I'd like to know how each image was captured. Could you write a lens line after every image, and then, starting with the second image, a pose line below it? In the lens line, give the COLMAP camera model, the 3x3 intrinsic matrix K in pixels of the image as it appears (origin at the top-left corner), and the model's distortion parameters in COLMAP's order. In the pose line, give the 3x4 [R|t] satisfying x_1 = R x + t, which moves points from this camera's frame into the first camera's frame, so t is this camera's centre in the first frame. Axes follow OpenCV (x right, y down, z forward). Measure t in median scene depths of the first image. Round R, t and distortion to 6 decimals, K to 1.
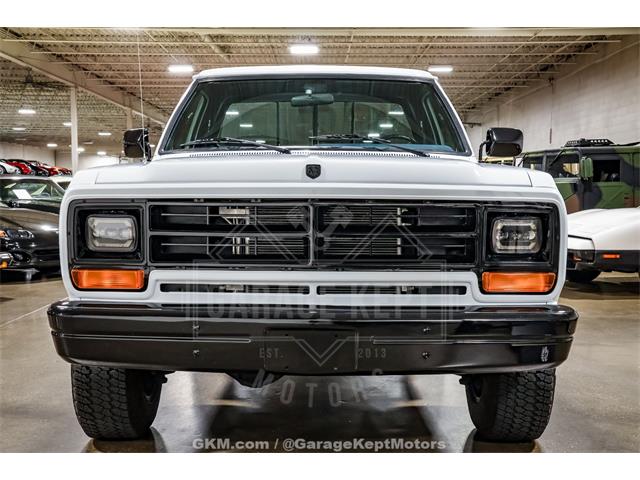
lens RADIAL K [[884.5, 0, 316.6], [0, 884.5, 241.8], [0, 0, 1]] dist [0.155566, 0.000000]
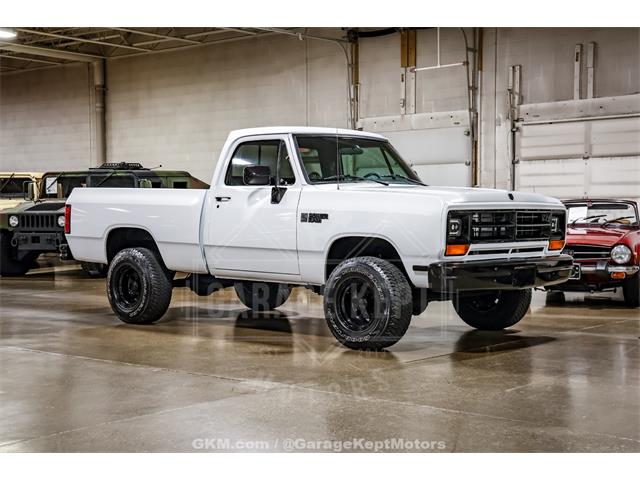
lens RADIAL K [[1213.9, 0, 321.9], [0, 1213.9, 238.9], [0, 0, 1]] dist [0.297555, 0.000000]
pose [[0.651733, -0.028360, 0.757918, -1.502258], [0.054475, 0.998470, -0.009482, 0.015972], [-0.756490, 0.047467, 0.652281, -0.354232]]
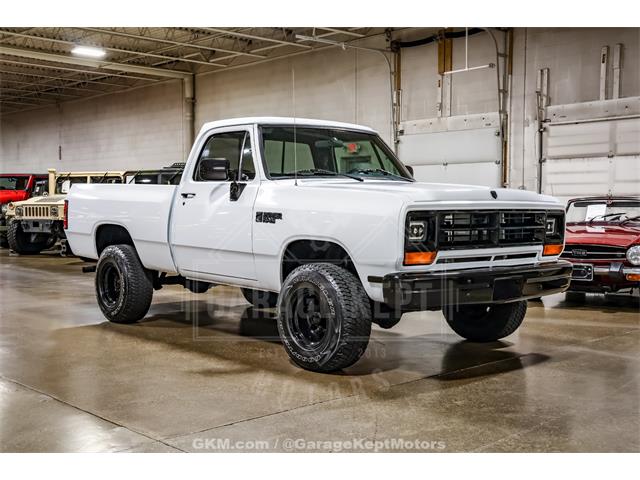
lens RADIAL K [[891.5, 0, 318.2], [0, 891.5, 241.9], [0, 0, 1]] dist [0.138151, 0.000000]
pose [[0.741173, -0.035972, 0.670349, -0.897426], [0.044069, 0.999017, 0.004884, -0.003280], [-0.669866, 0.025922, 0.742030, -0.090152]]
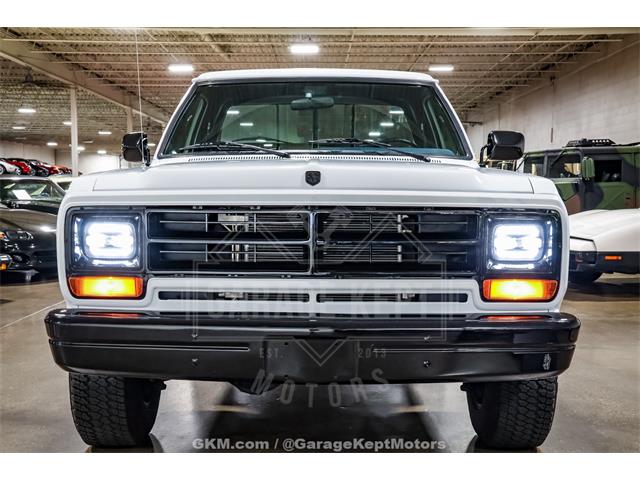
lens RADIAL K [[884.5, 0, 316.5], [0, 884.5, 242.0], [0, 0, 1]] dist [0.155566, 0.000000]
pose [[1.000000, -0.000118, -0.000943, 0.000601], [0.000121, 0.999996, 0.002705, -0.006221], [0.000943, -0.002705, 0.999996, 0.005362]]
